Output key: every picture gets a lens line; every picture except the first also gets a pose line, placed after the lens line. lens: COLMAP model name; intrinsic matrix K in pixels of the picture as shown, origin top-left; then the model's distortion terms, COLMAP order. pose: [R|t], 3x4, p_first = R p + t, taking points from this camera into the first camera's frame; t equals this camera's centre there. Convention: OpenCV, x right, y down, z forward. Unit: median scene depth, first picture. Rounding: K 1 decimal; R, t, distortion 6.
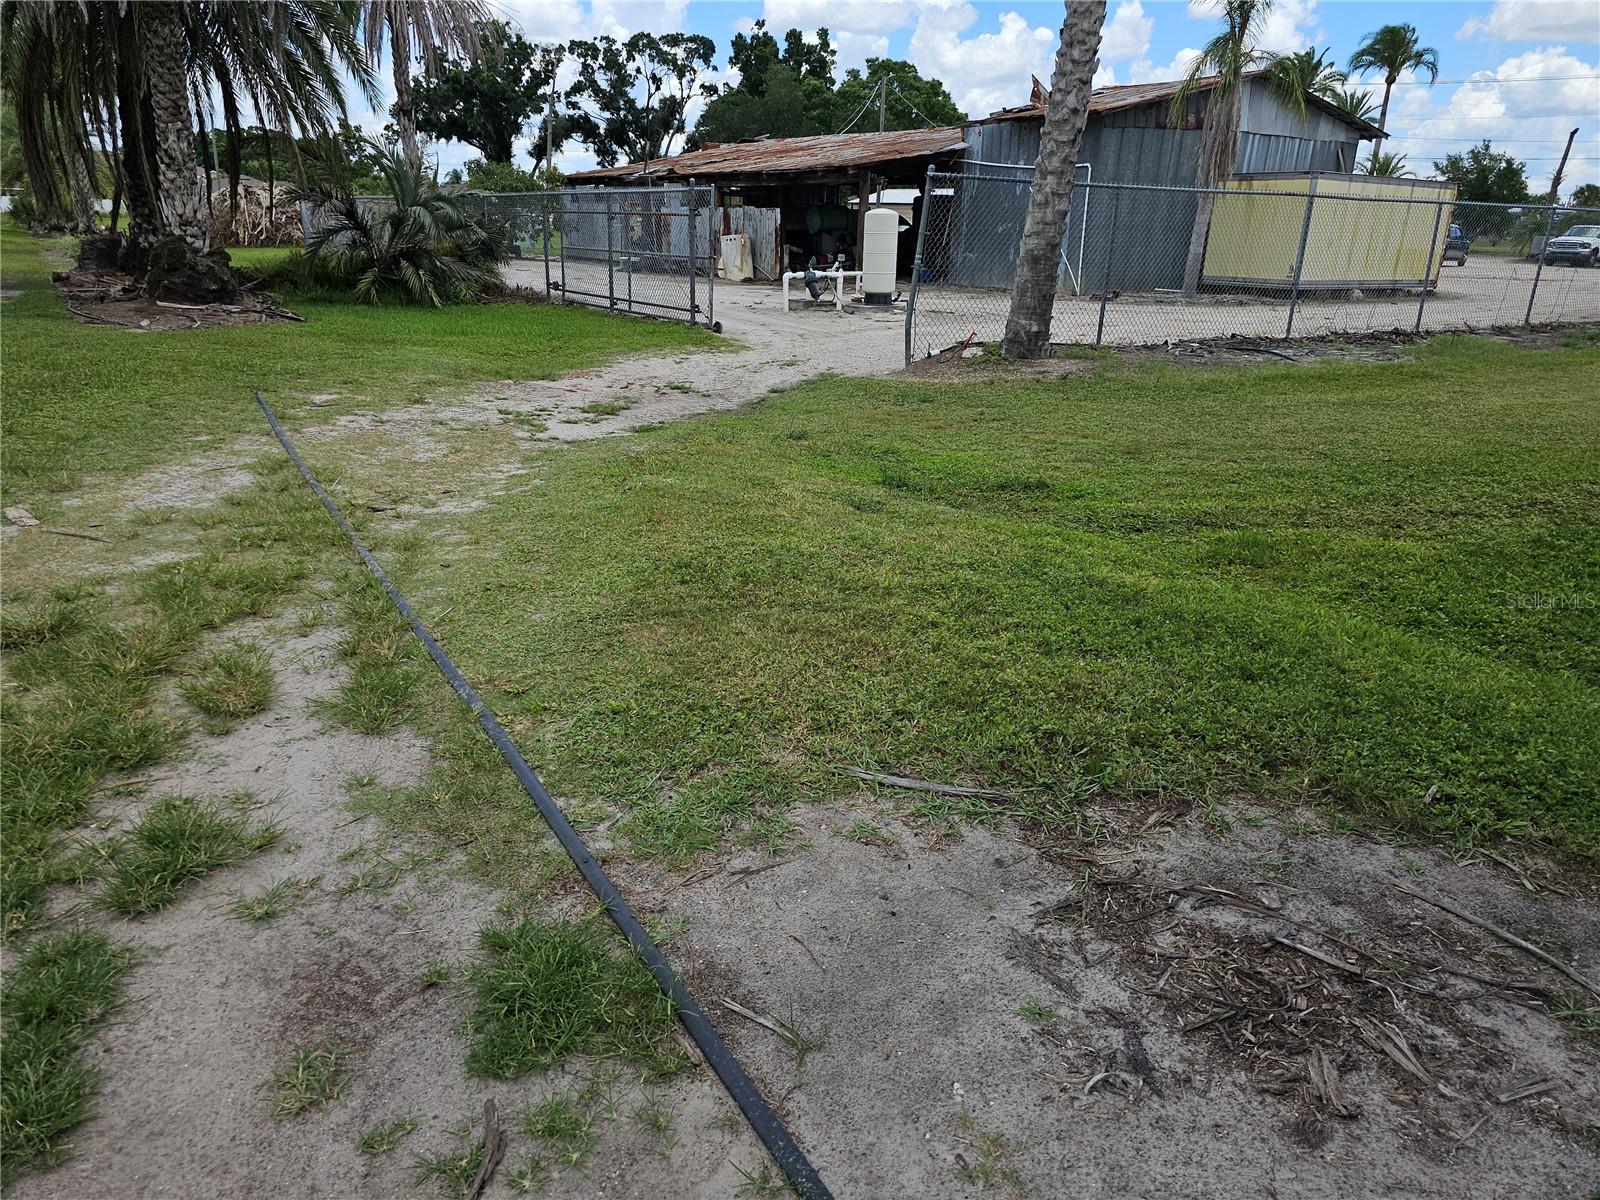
lens RADIAL K [[1056.7, 0, 797.1], [0, 1056.7, 603.1], [0, 0, 1]] dist [0.054191, -0.044335]
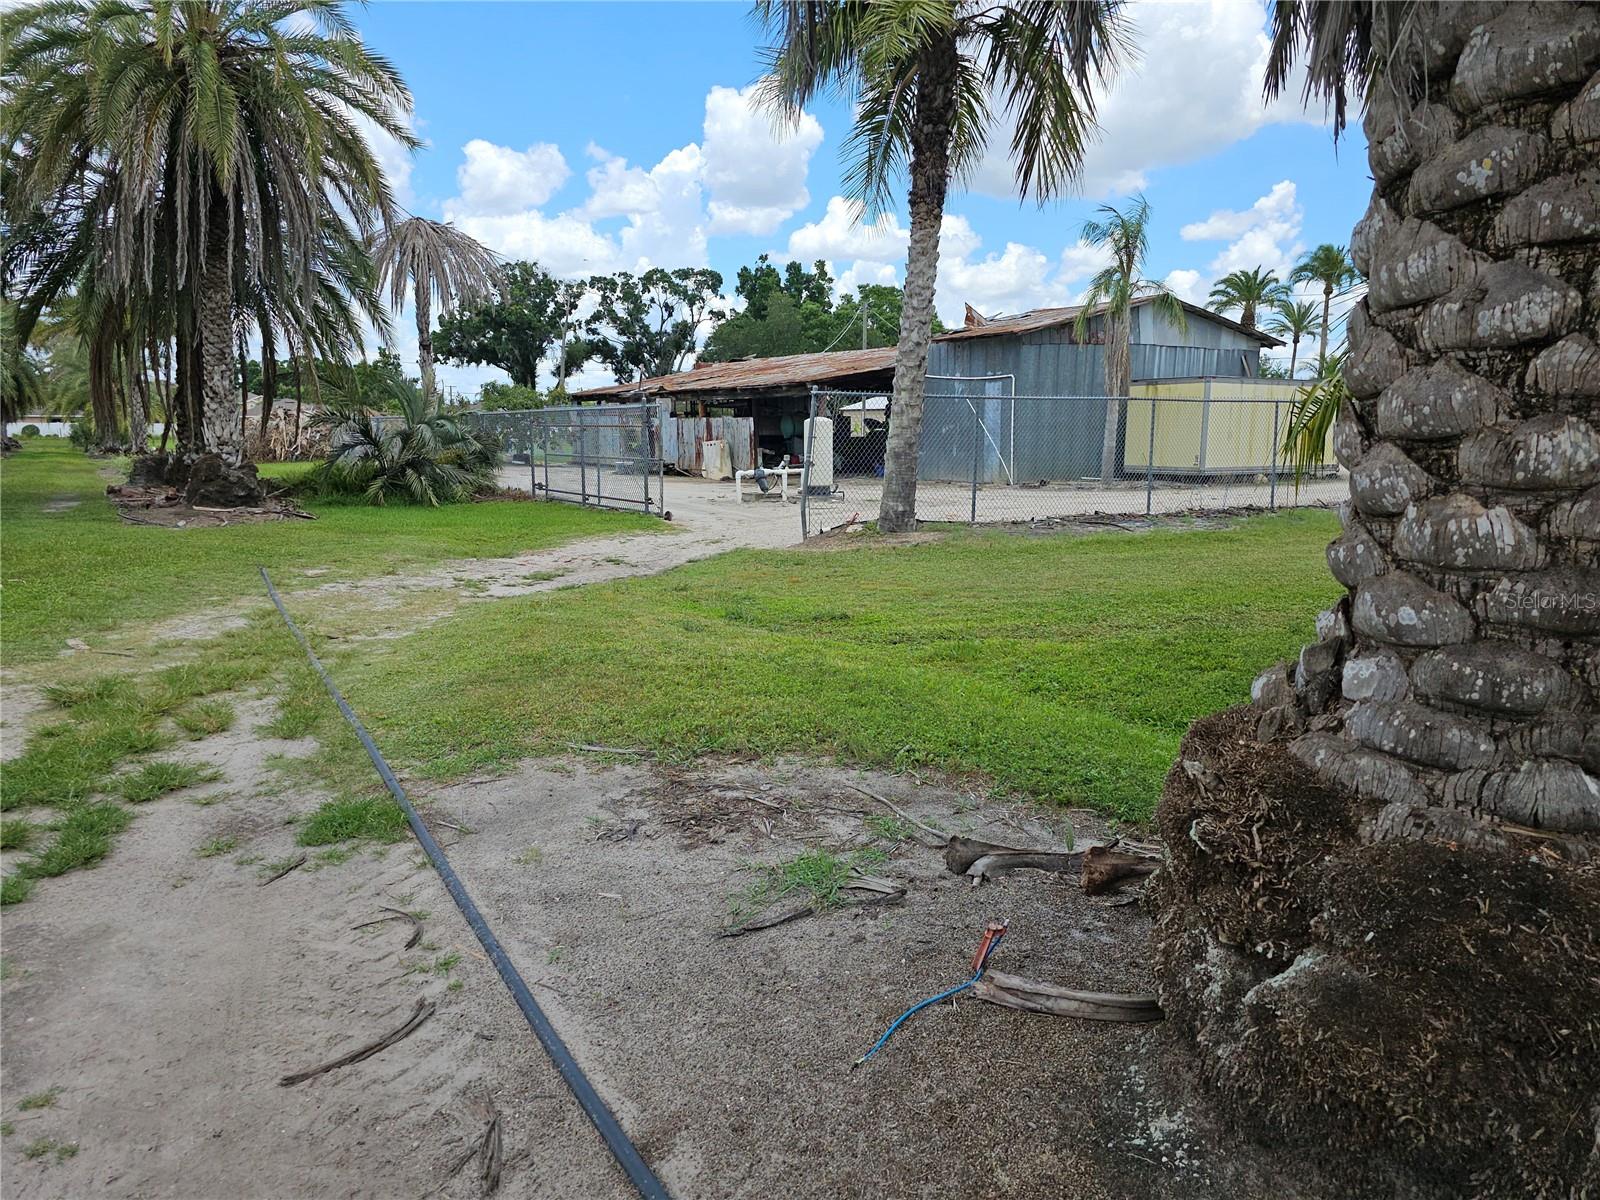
lens RADIAL K [[1055.4, 0, 800.0], [0, 1055.4, 600.0], [0, 0, 1]] dist [0.089245, -0.091441]
pose [[0.999634, -0.022352, -0.015249, 0.068502], [0.019225, 0.983285, -0.181054, 0.037092], [0.019041, 0.180695, 0.983355, -0.106028]]
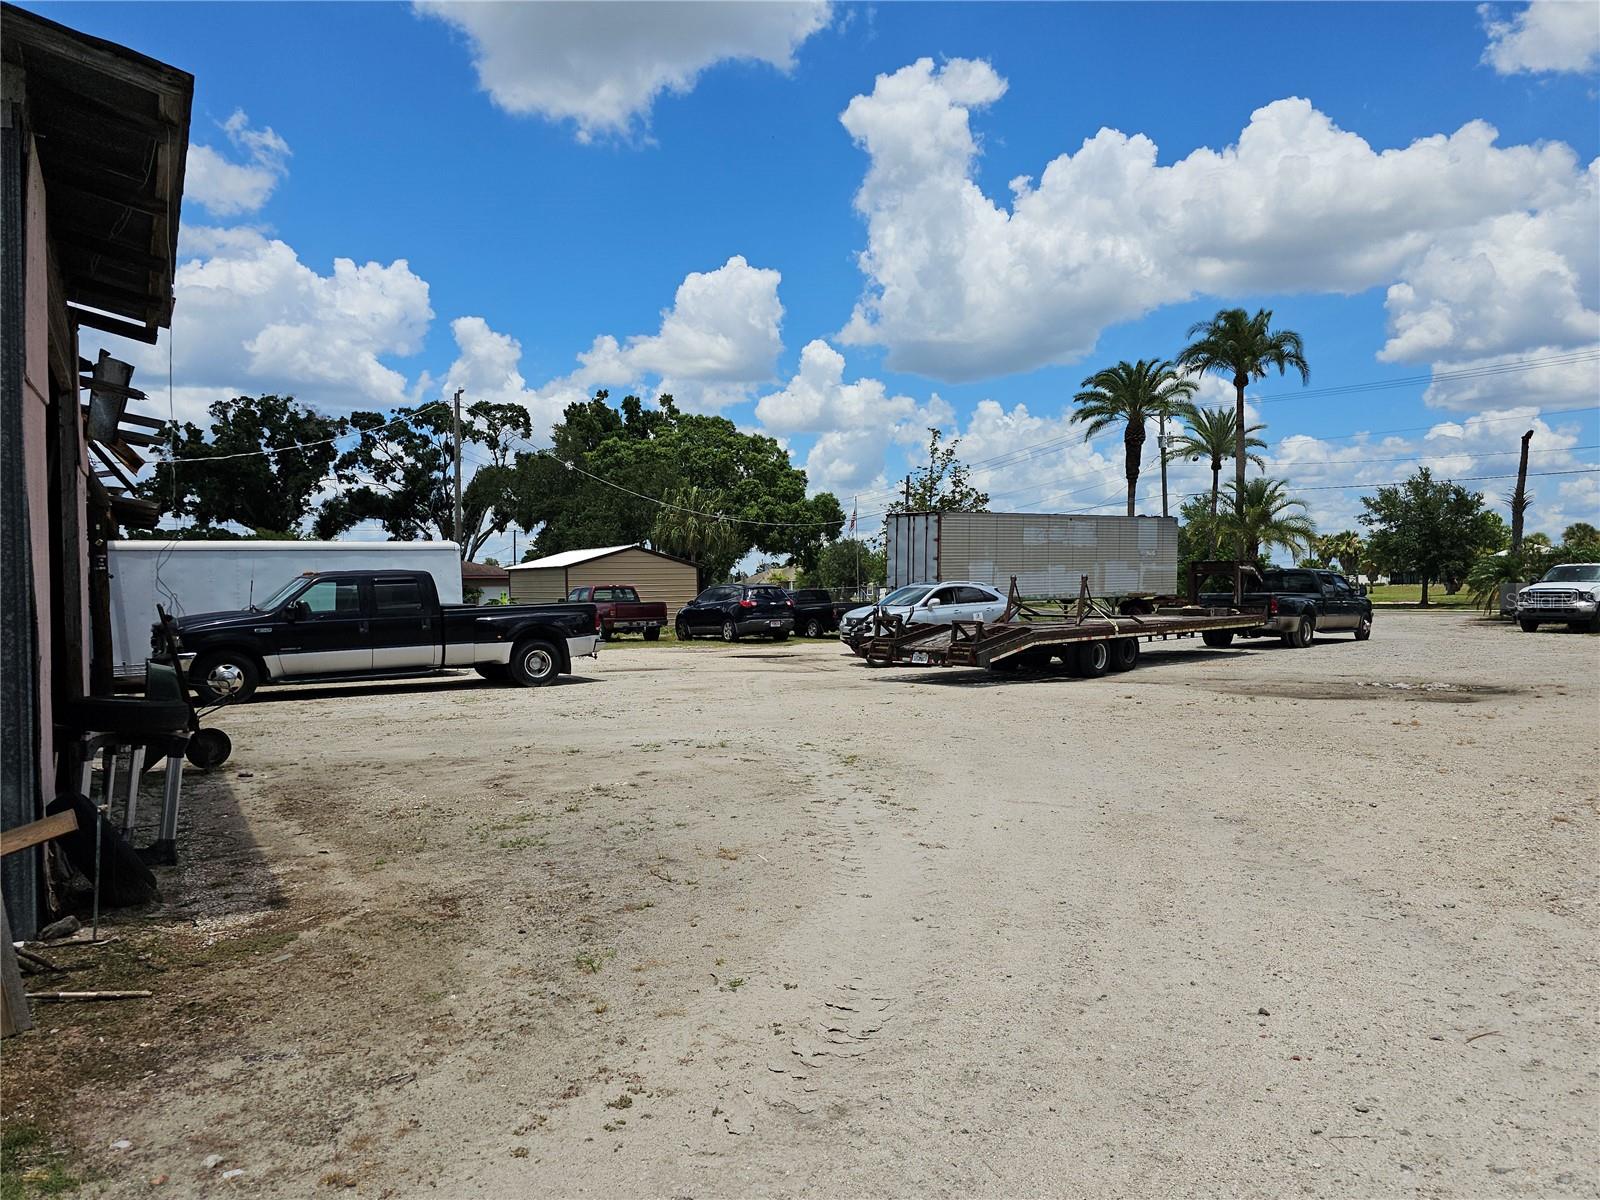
lens RADIAL K [[1070.9, 0, 800.0], [0, 1070.9, 600.0], [0, 0, 1]] dist [0.105401, -0.173338]
pose [[0.998940, -0.034273, -0.030736, 0.874994], [0.022052, 0.942299, -0.334047, -0.386652], [0.040412, 0.333015, 0.942055, 1.152698]]
